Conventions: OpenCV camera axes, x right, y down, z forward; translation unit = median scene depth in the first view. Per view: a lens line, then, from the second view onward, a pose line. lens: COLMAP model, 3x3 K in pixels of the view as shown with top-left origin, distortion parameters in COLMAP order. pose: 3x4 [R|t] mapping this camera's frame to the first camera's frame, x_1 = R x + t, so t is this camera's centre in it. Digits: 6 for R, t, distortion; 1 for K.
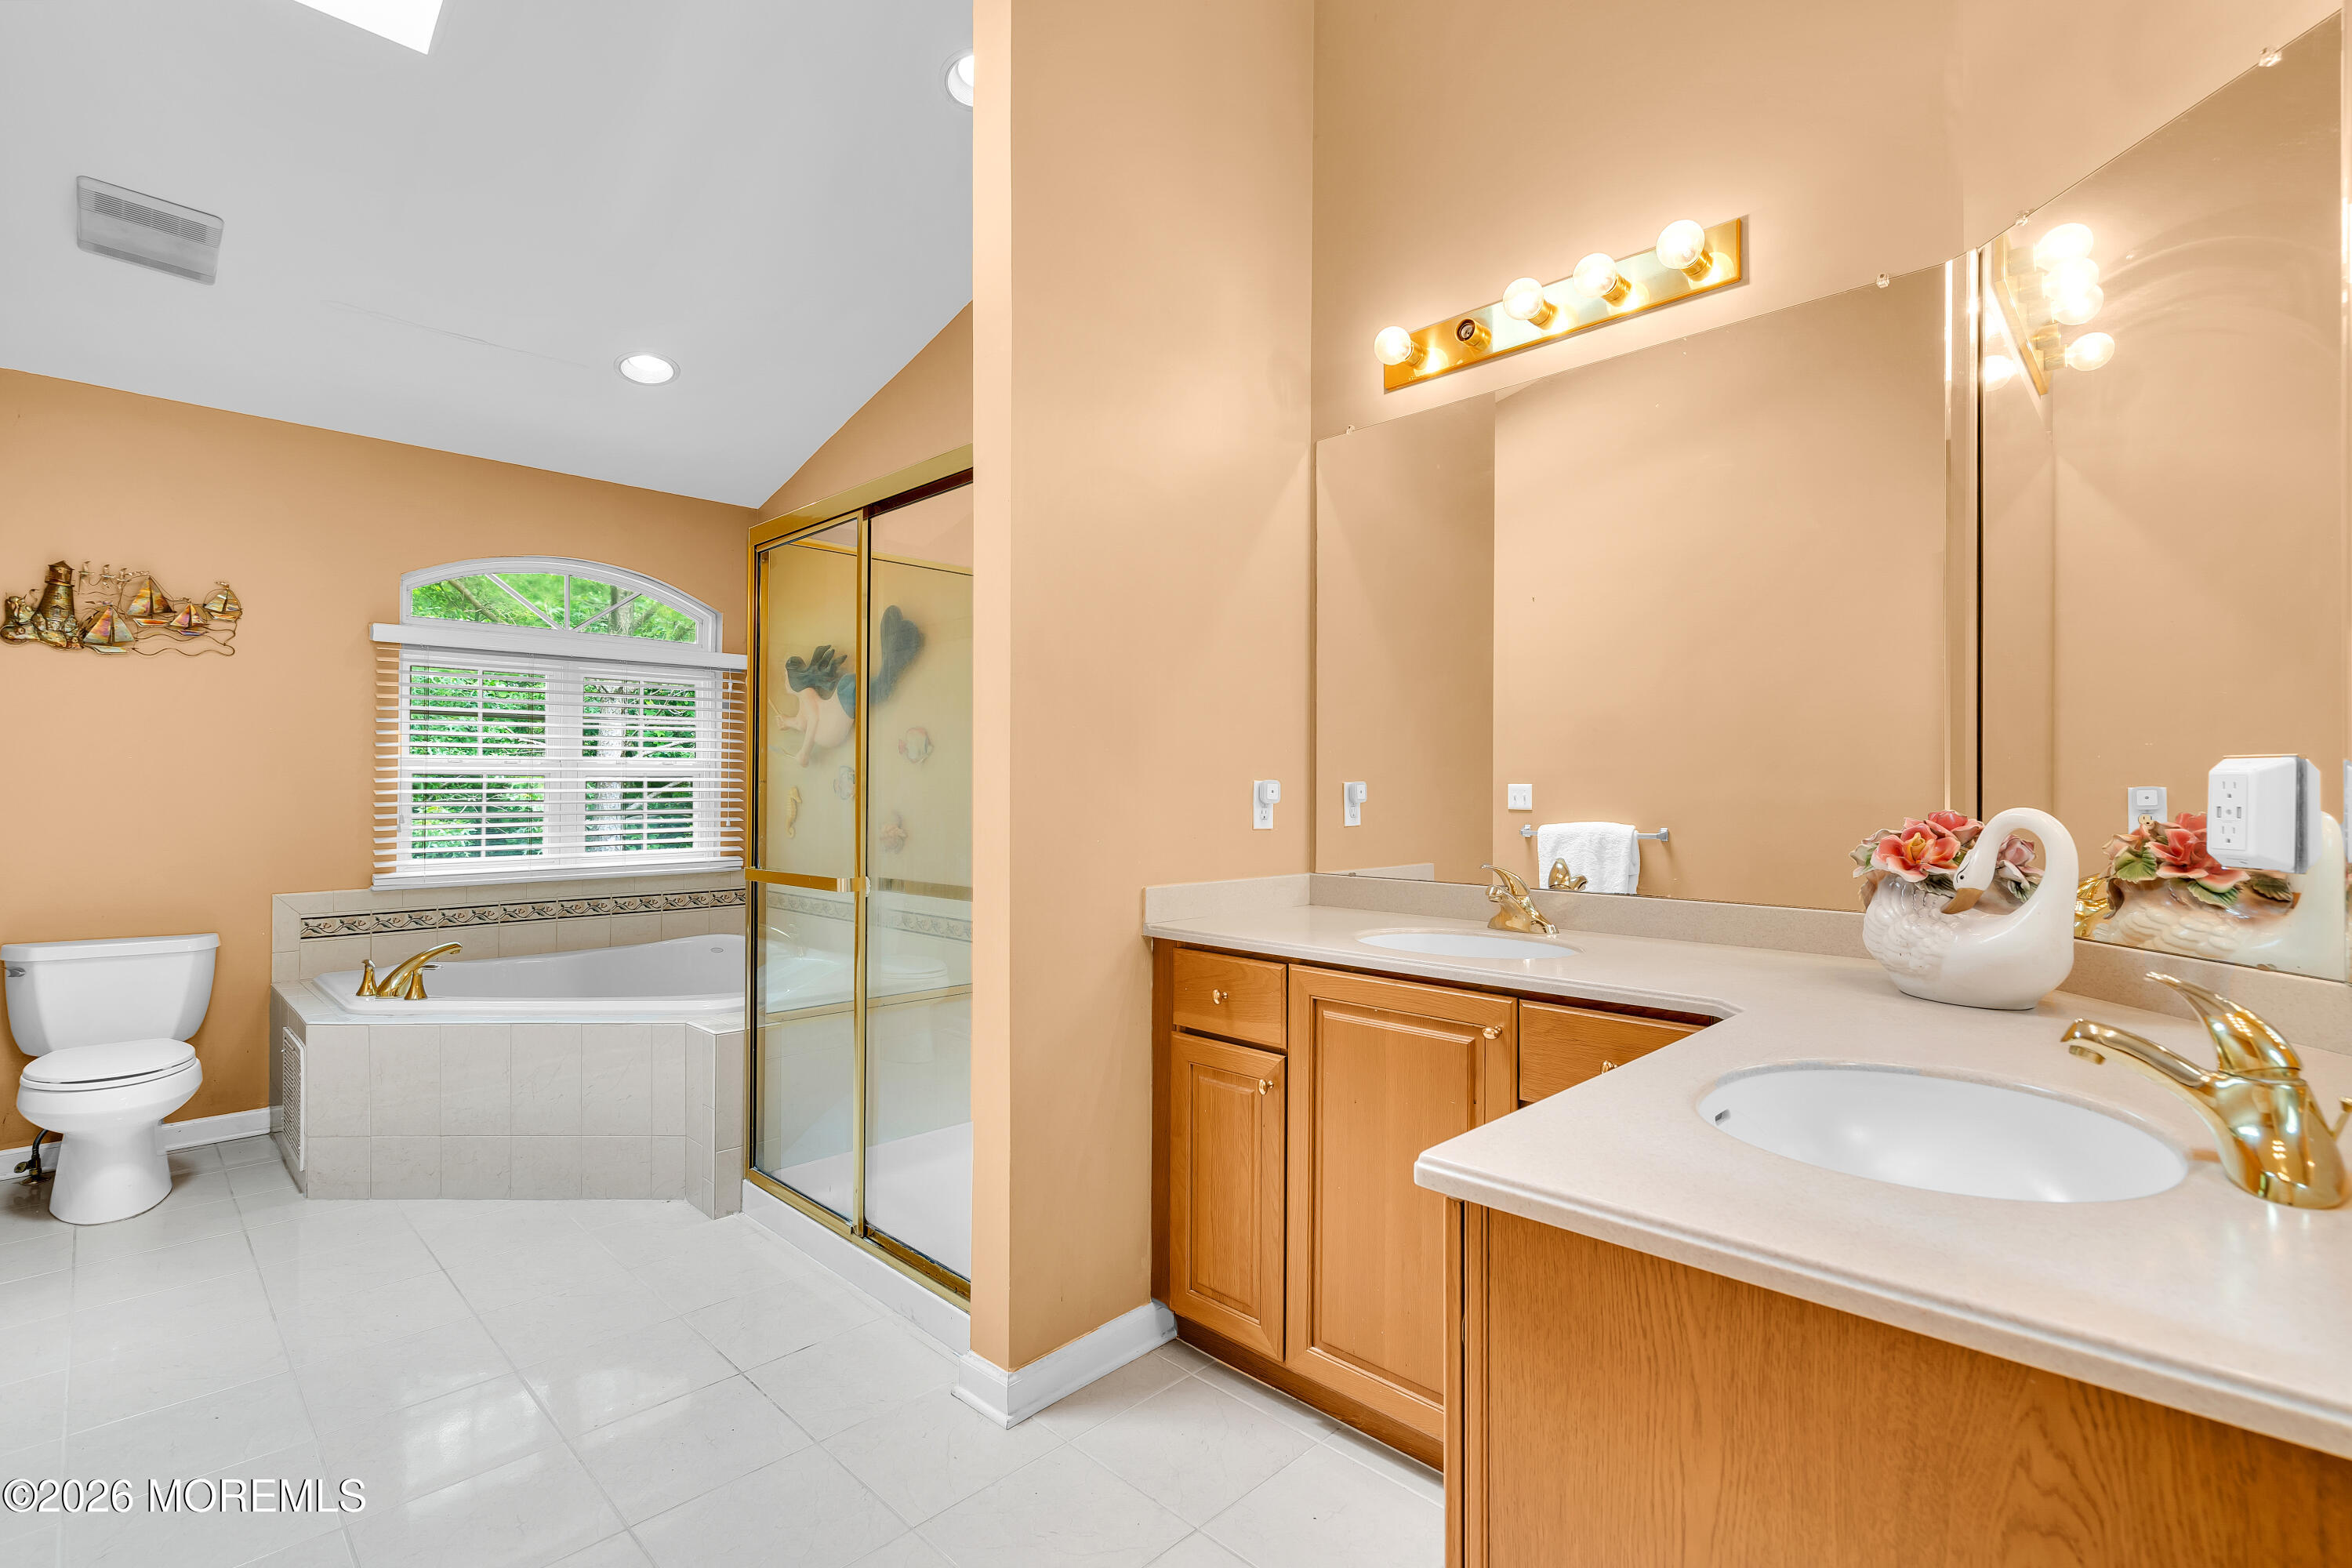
lens RADIAL K [[1067.9, 0, 1176.4], [0, 1067.9, 786.1], [0, 0, 1]] dist [0.000277, 0.000124]
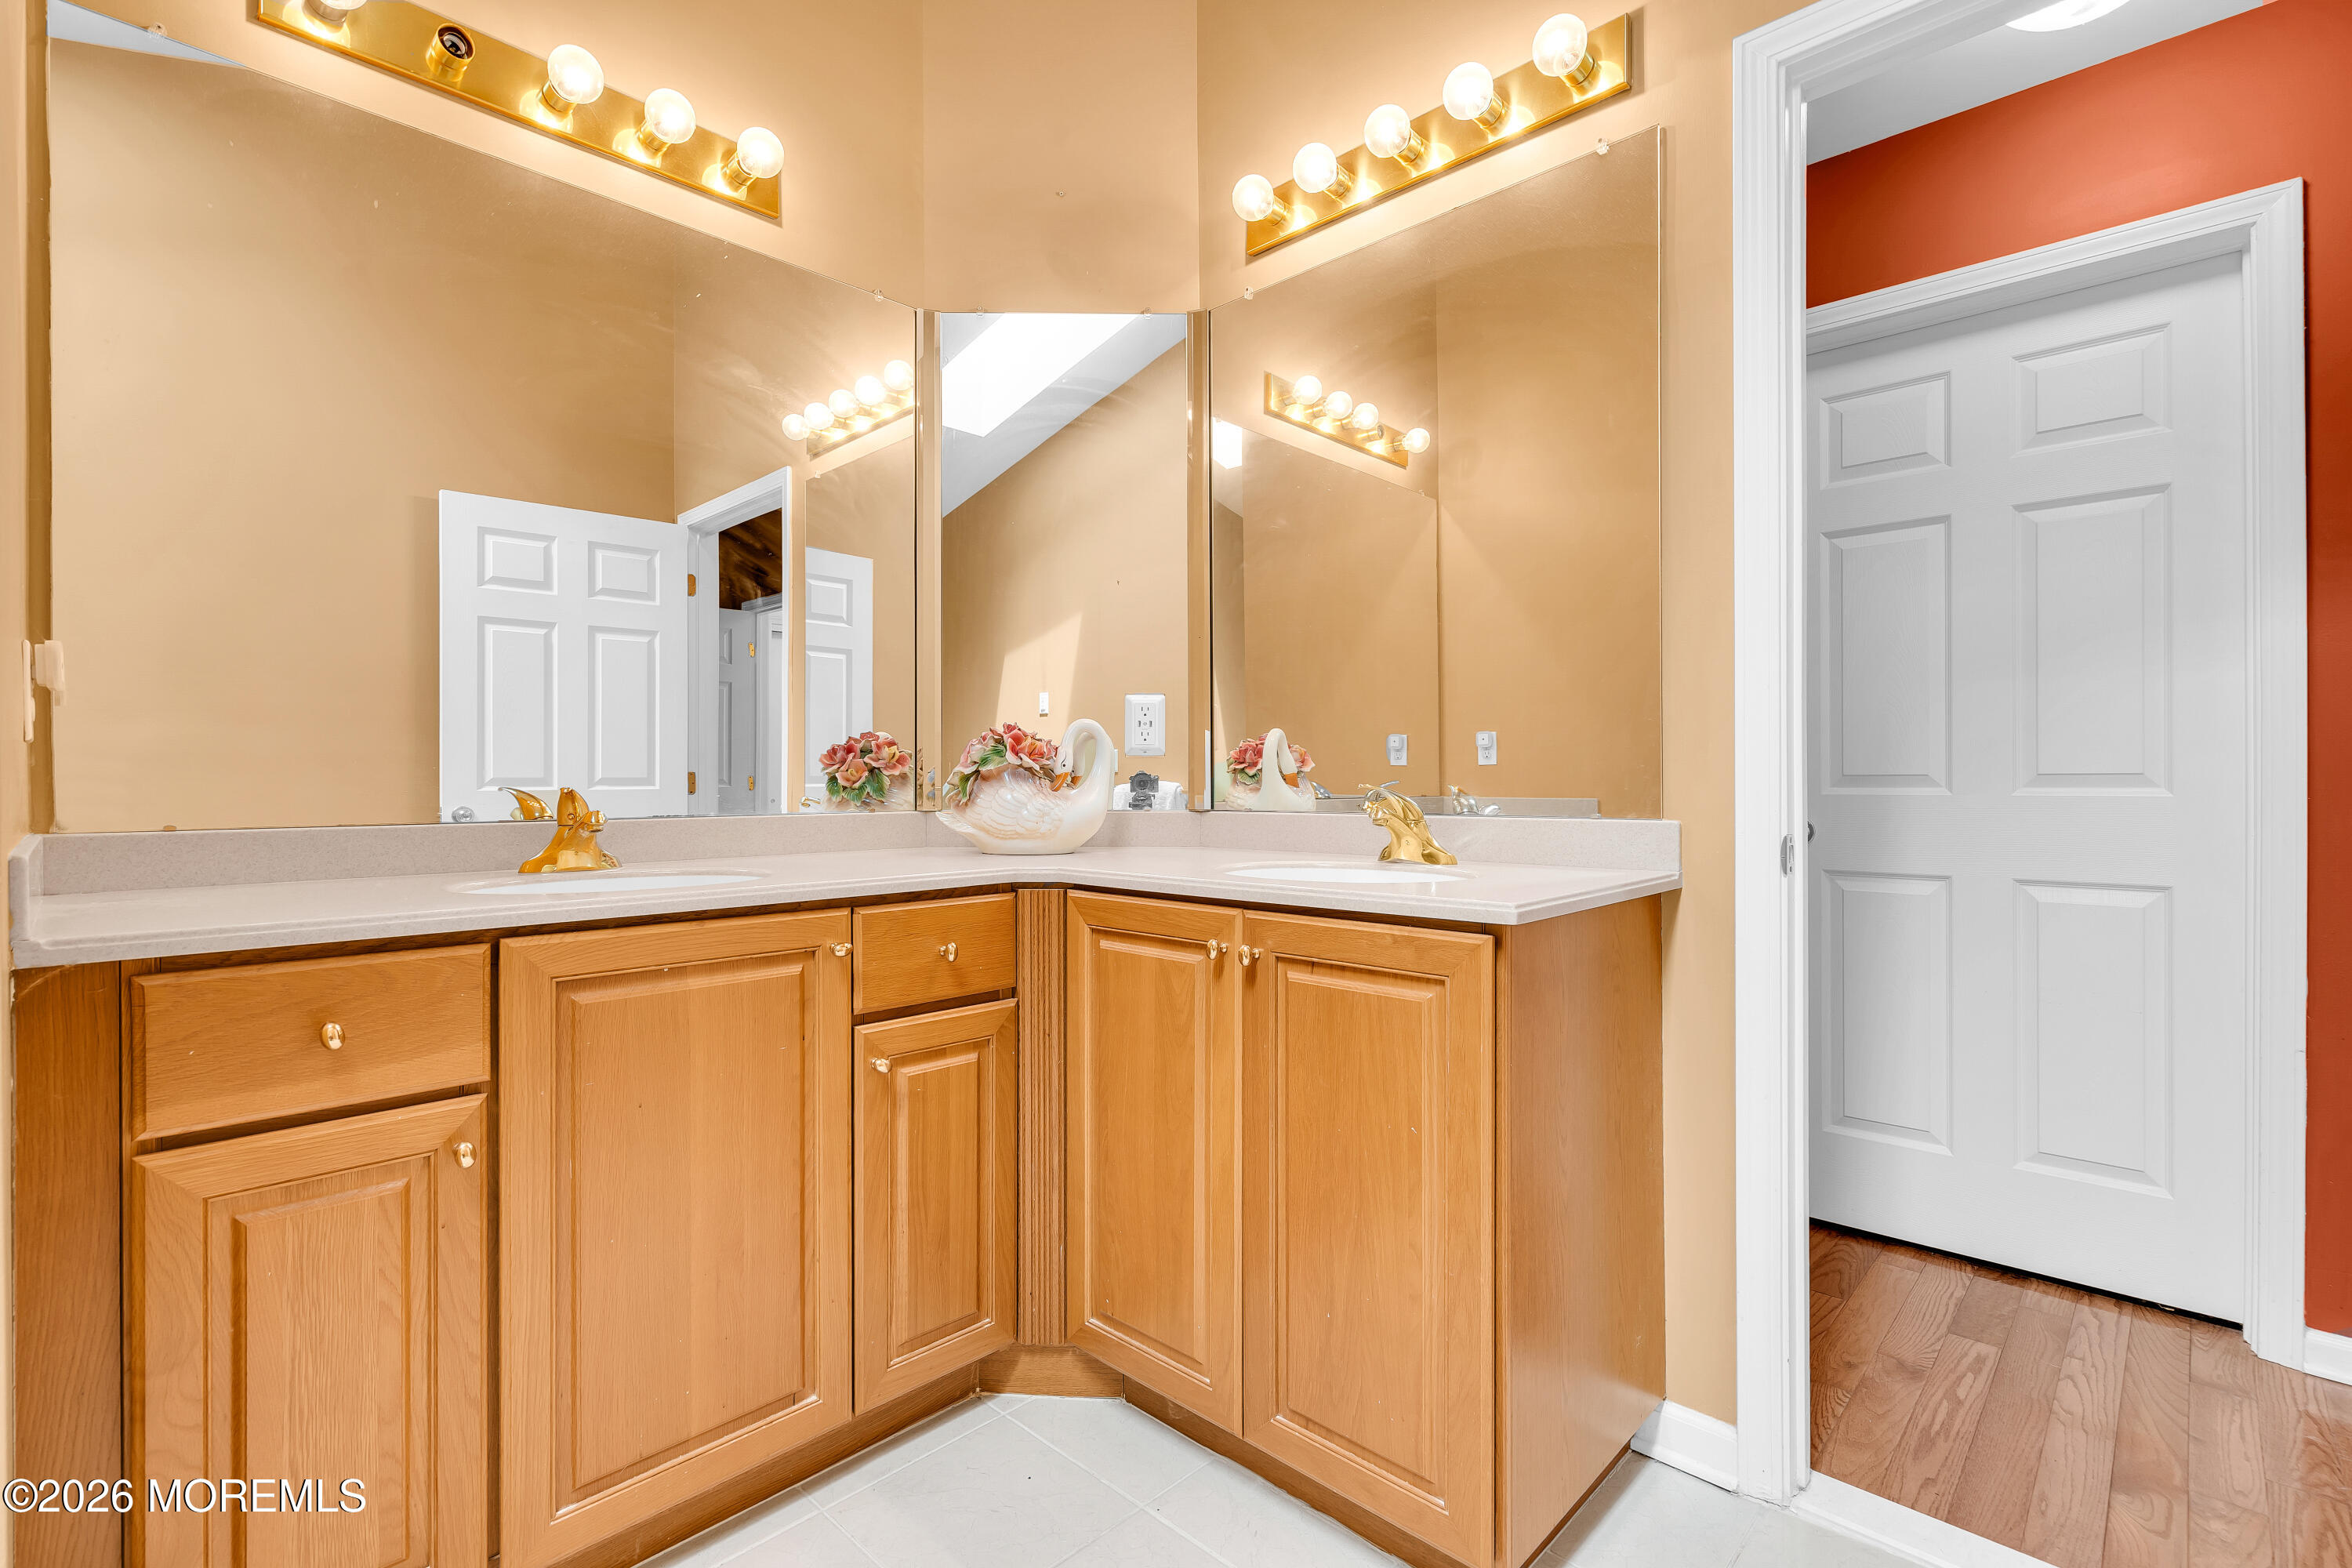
lens RADIAL K [[1067.9, 0, 1176.4], [0, 1067.9, 780.0], [0, 0, 1]] dist [0.000277, 0.000124]
pose [[-0.007205, -0.004915, 0.999962, -0.535149], [-0.002325, 0.999985, 0.004898, 0.071888], [-0.999971, -0.002289, -0.007216, 0.631545]]
